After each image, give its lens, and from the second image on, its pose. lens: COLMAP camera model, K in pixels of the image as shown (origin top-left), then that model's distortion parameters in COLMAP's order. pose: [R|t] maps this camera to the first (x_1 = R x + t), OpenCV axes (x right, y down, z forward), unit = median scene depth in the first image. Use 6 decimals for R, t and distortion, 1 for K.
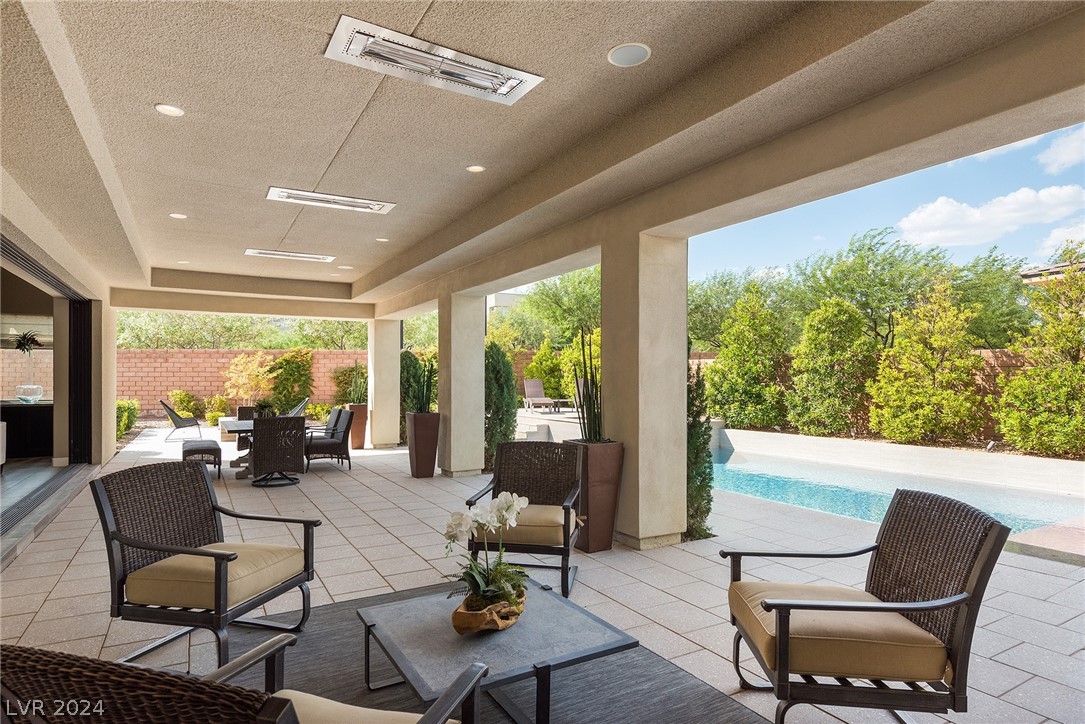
lens RADIAL K [[640.6, 0, 522.9], [0, 640.6, 383.1], [0, 0, 1]] dist [0.006033, 0.000874]
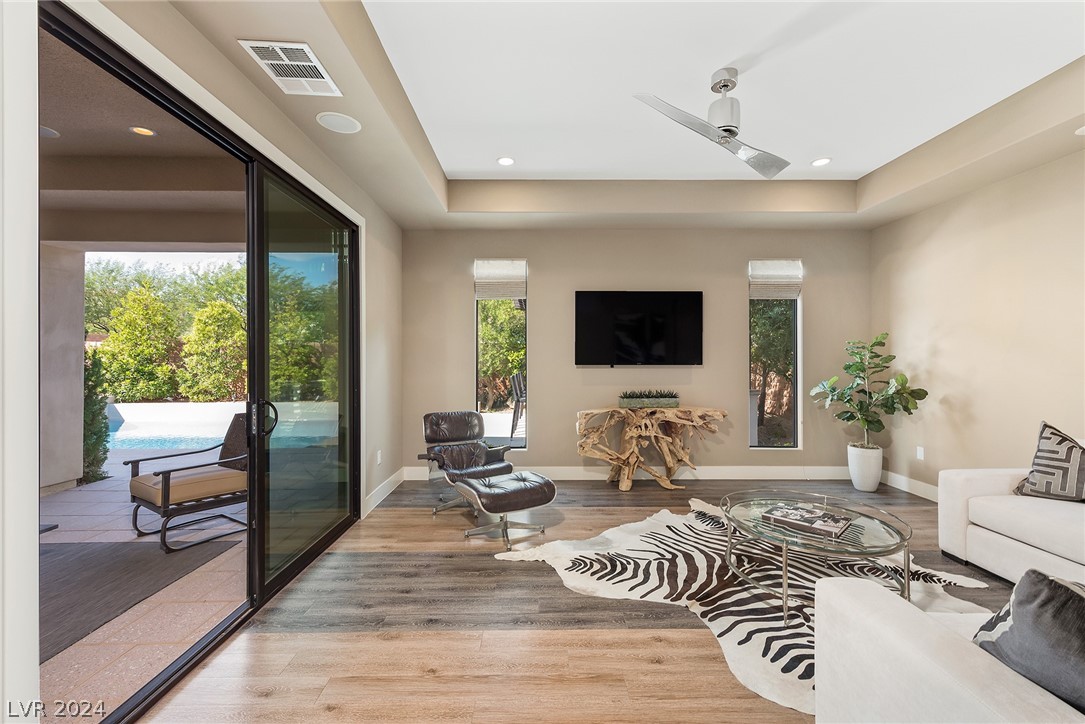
lens RADIAL K [[489.9, 0, 570.9], [0, 489.9, 354.1], [0, 0, 1]] dist [0.004200, -0.001384]
pose [[0.488749, 0.008279, 0.872385, -0.063507], [0.006758, 0.999889, -0.013275, 0.000472], [-0.872398, 0.012383, 0.488639, -0.170559]]
